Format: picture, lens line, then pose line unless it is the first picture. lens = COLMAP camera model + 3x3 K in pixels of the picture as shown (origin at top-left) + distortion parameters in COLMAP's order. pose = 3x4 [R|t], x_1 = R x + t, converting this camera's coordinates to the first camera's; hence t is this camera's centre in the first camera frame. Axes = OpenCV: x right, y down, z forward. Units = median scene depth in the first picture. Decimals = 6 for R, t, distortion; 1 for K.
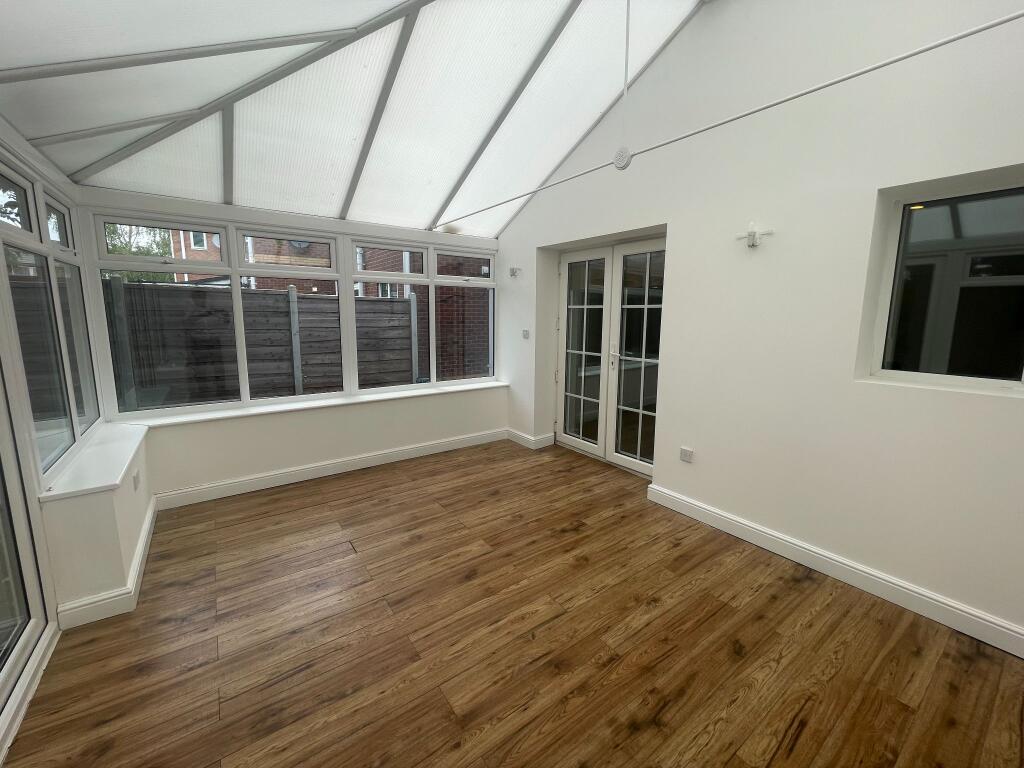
lens RADIAL K [[418.8, 0, 512.1], [0, 418.8, 378.2], [0, 0, 1]] dist [-0.001214, -0.000028]
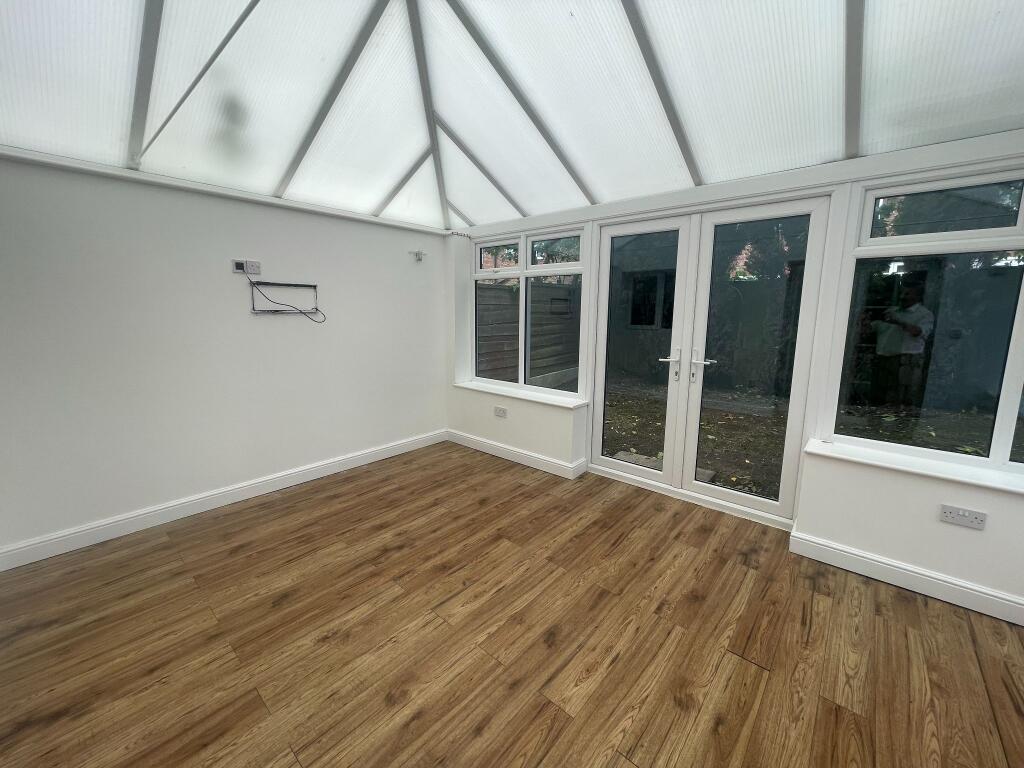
lens RADIAL K [[418.8, 0, 512.9], [0, 418.8, 379.5], [0, 0, 1]] dist [-0.001214, -0.000028]
pose [[-0.973956, 0.020304, -0.225824, 0.154317], [-0.052259, 0.949065, 0.310716, -0.258766], [0.220631, 0.314425, -0.923287, 1.744831]]
